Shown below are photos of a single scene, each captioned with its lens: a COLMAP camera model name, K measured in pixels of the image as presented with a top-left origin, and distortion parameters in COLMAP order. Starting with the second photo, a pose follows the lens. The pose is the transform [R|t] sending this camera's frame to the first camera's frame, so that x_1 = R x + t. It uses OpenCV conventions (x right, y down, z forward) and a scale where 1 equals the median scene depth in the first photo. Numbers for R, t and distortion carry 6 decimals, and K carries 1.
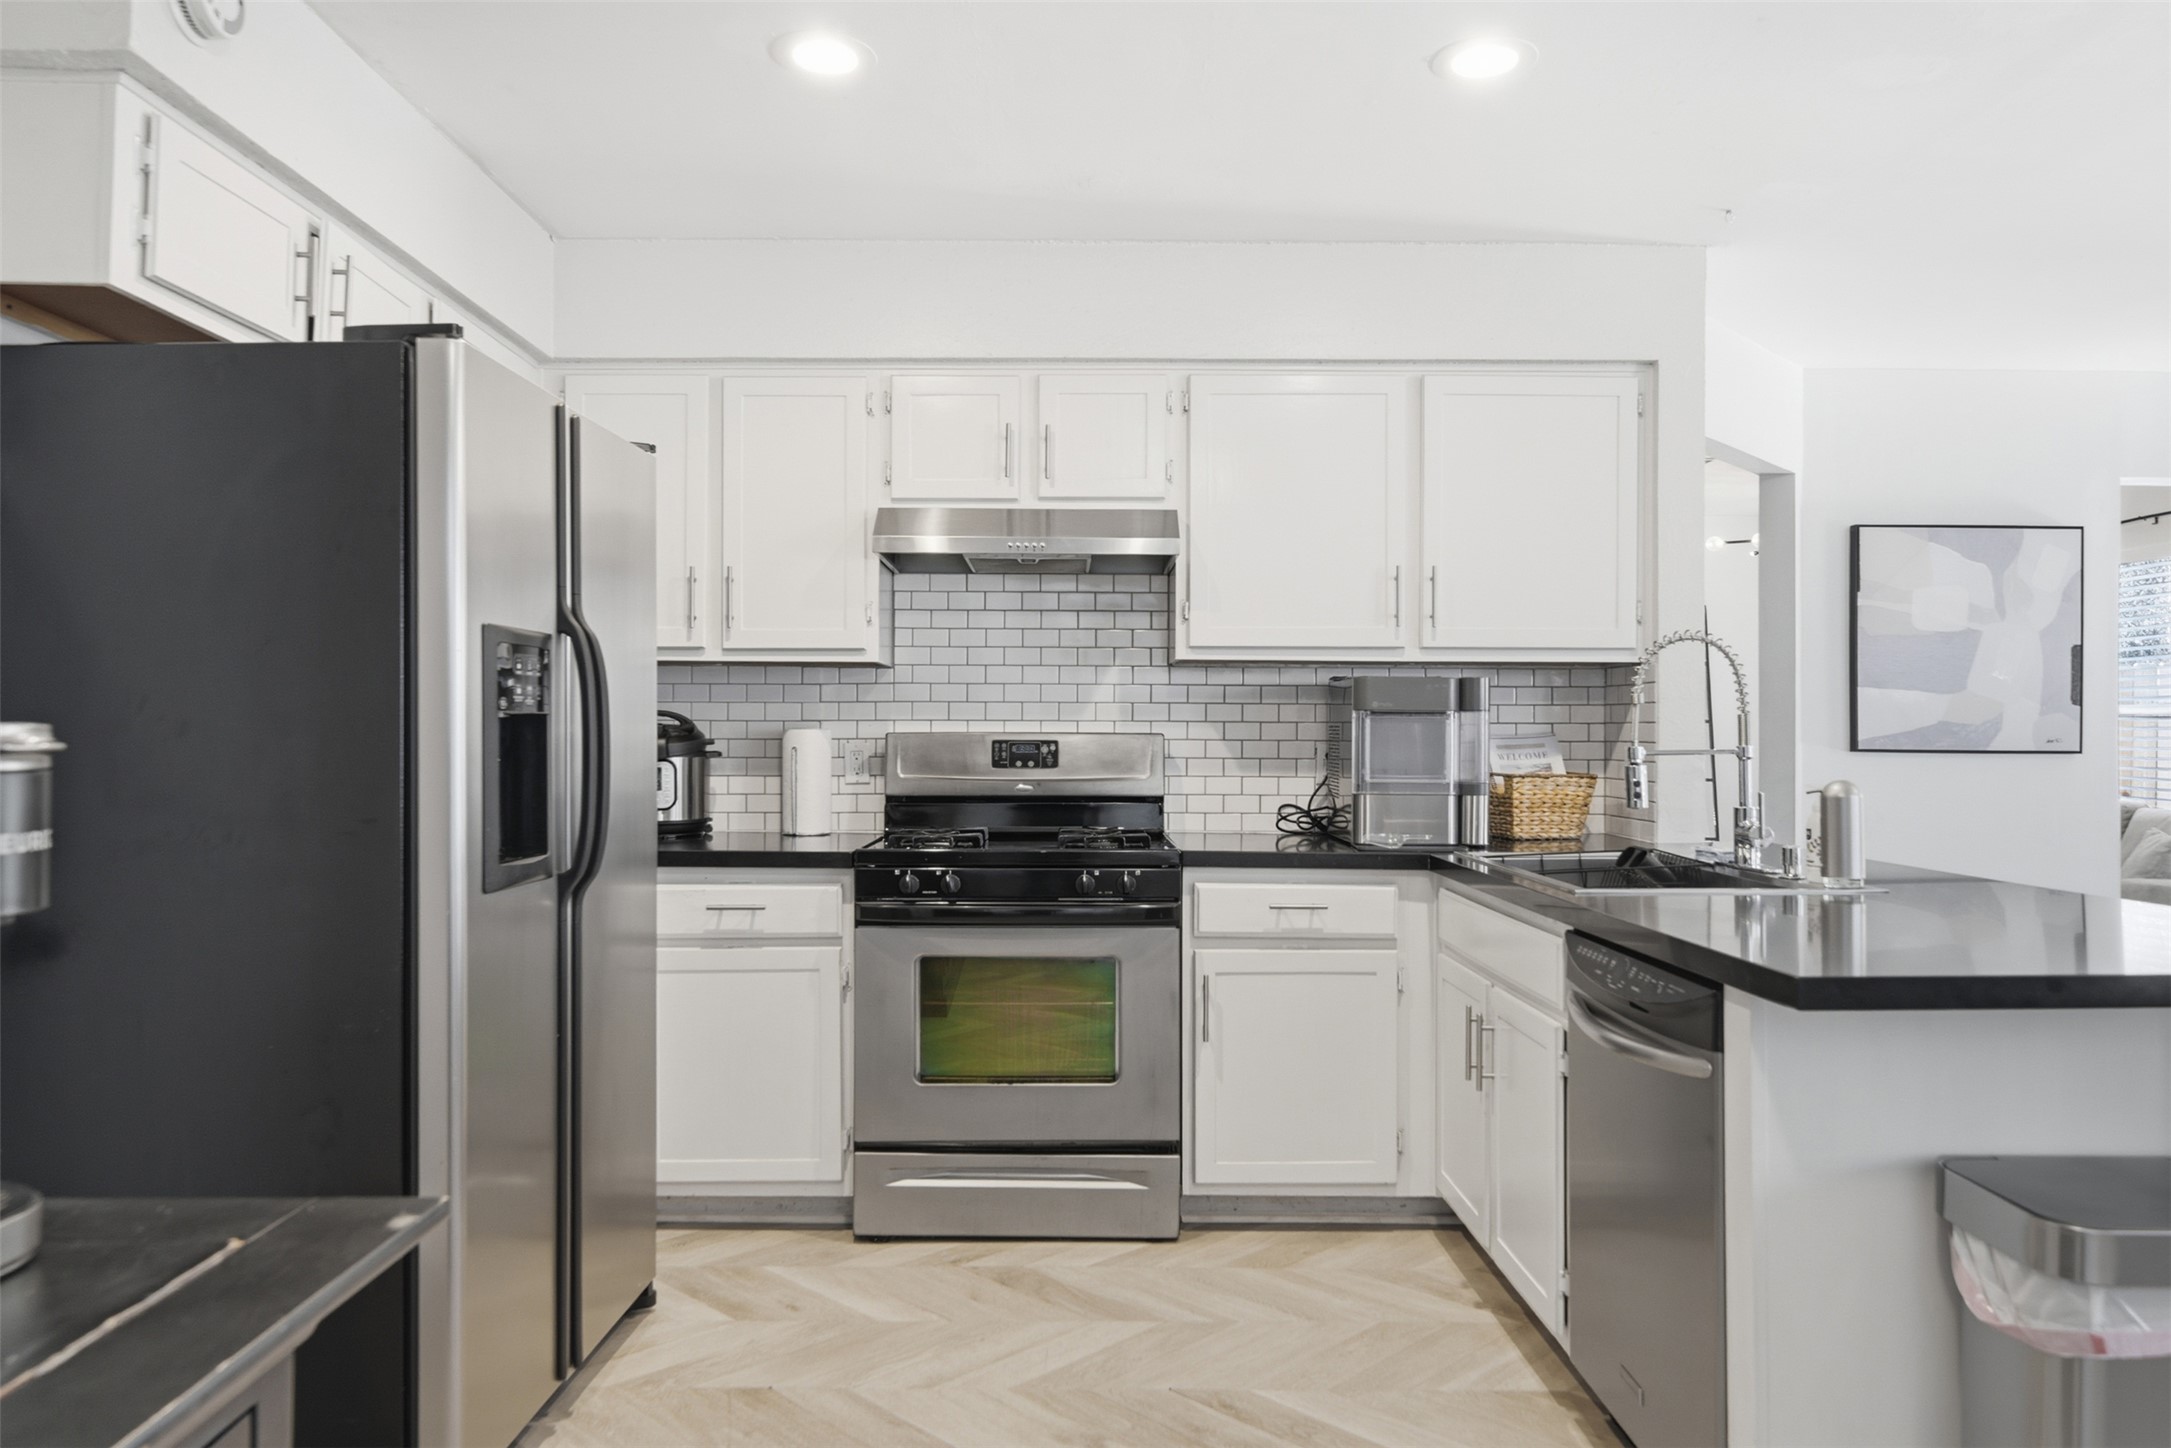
lens RADIAL K [[1373.1, 0, 1080.3], [0, 1373.1, 721.8], [0, 0, 1]] dist [0.041497, -0.000749]
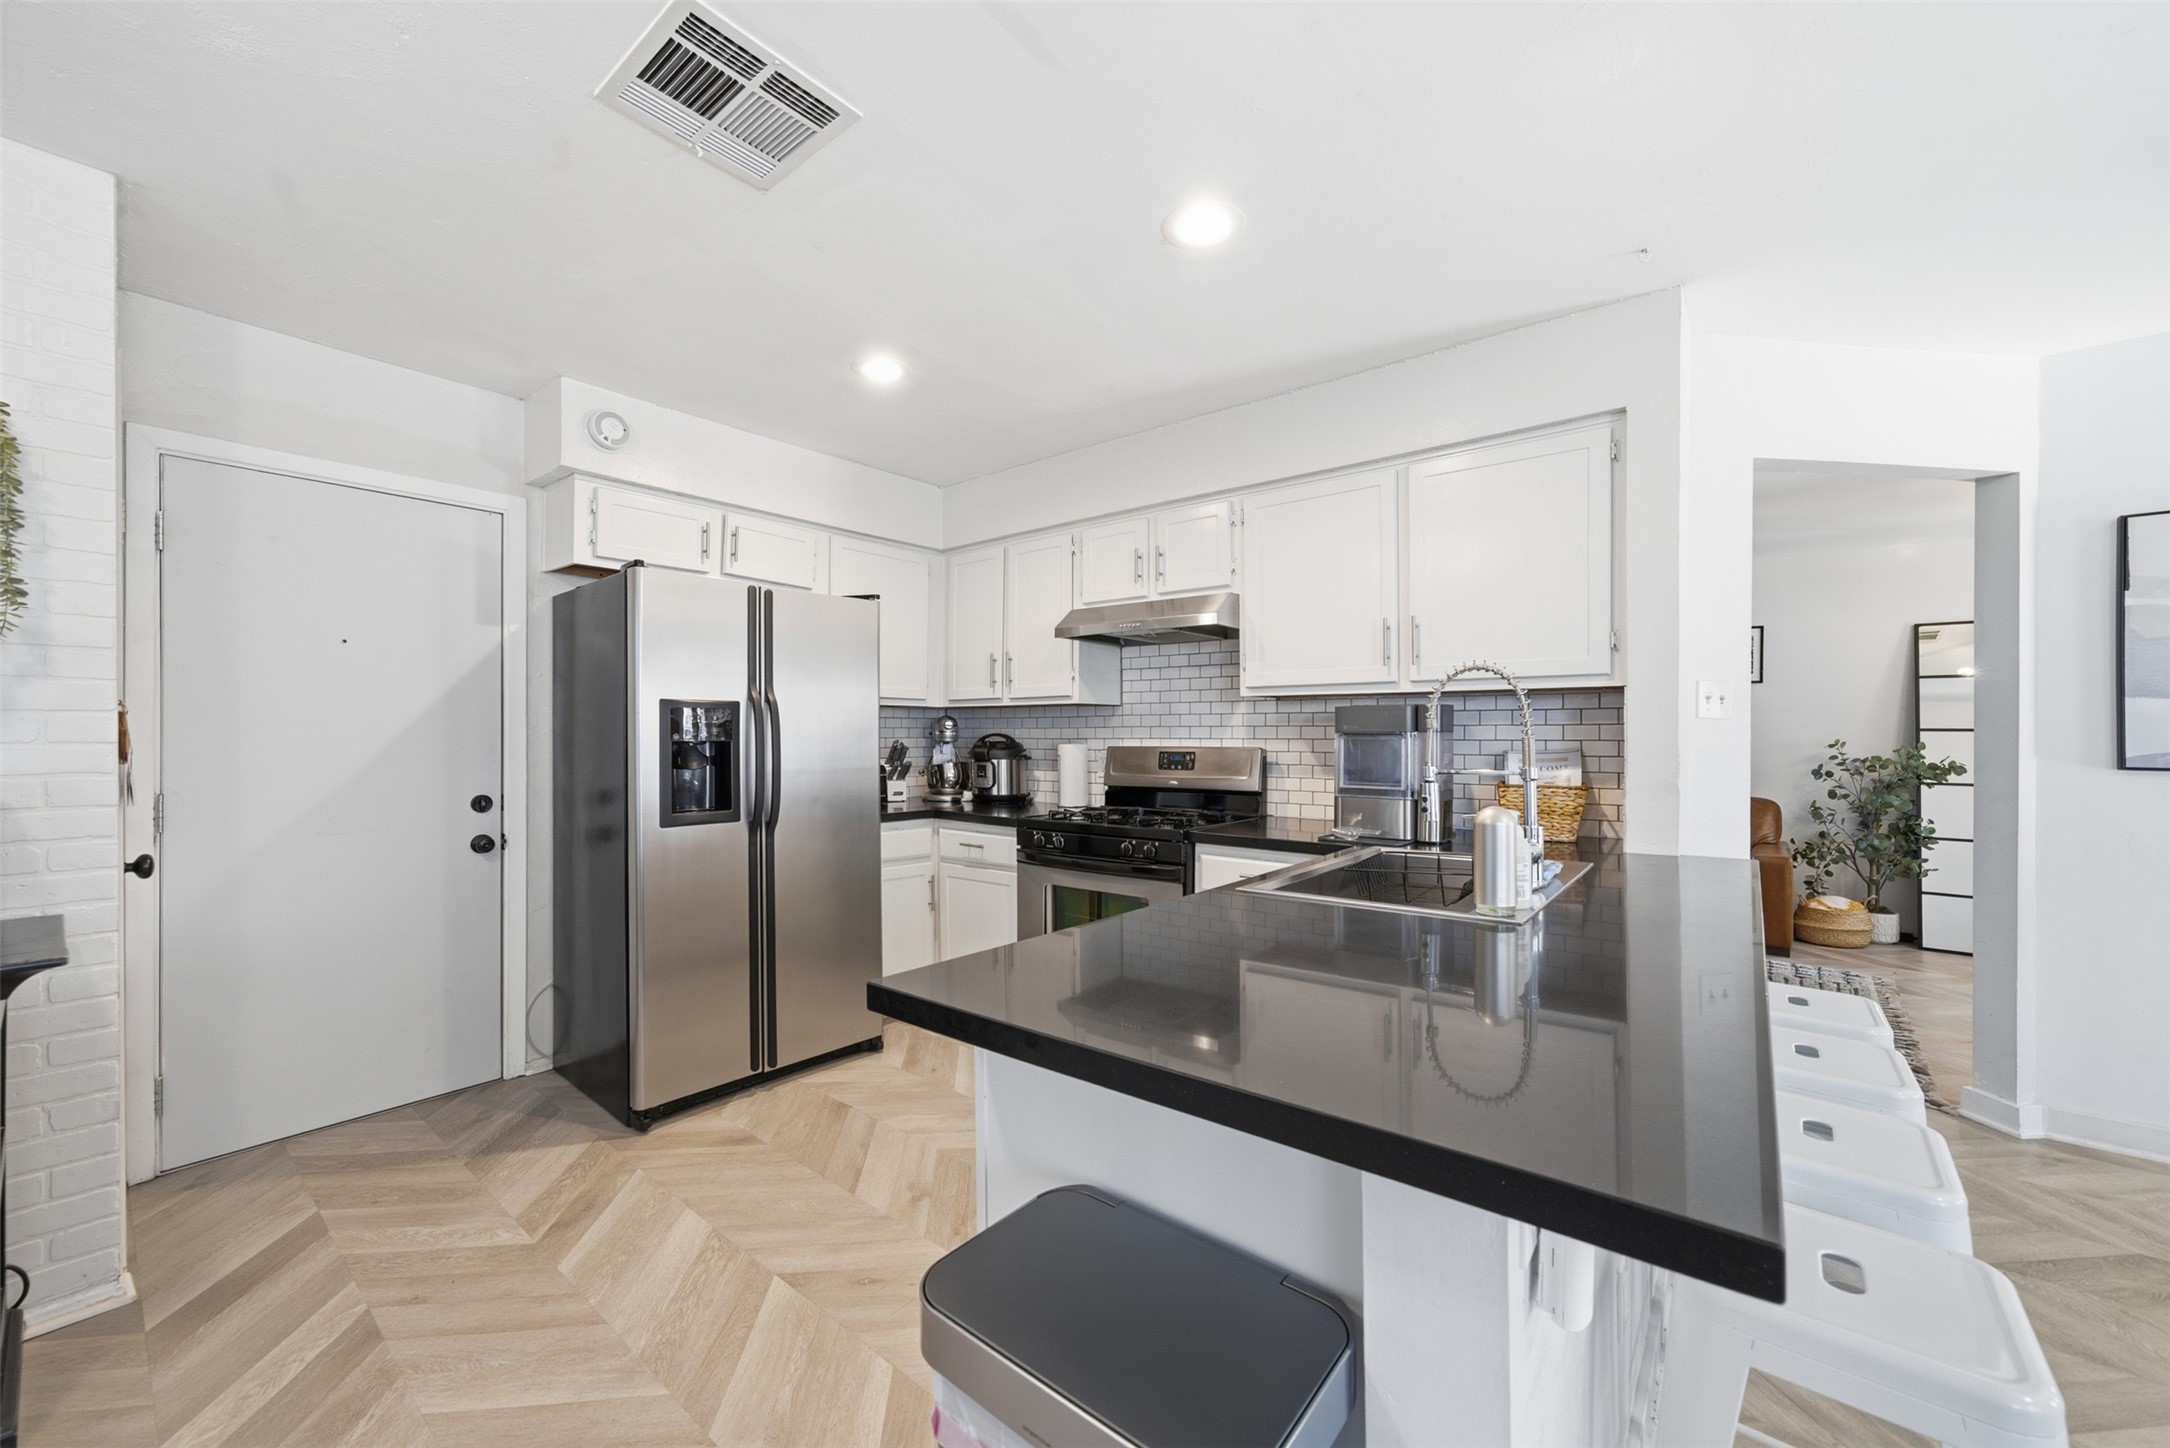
lens RADIAL K [[817.9, 0, 1089.8], [0, 817.9, 734.0], [0, 0, 1]] dist [0.000380, 0.000013]
pose [[0.788022, -0.003605, -0.615636, 0.450172], [0.006427, 0.999977, 0.002370, -0.009042], [0.615613, -0.005824, 0.788027, 0.224031]]
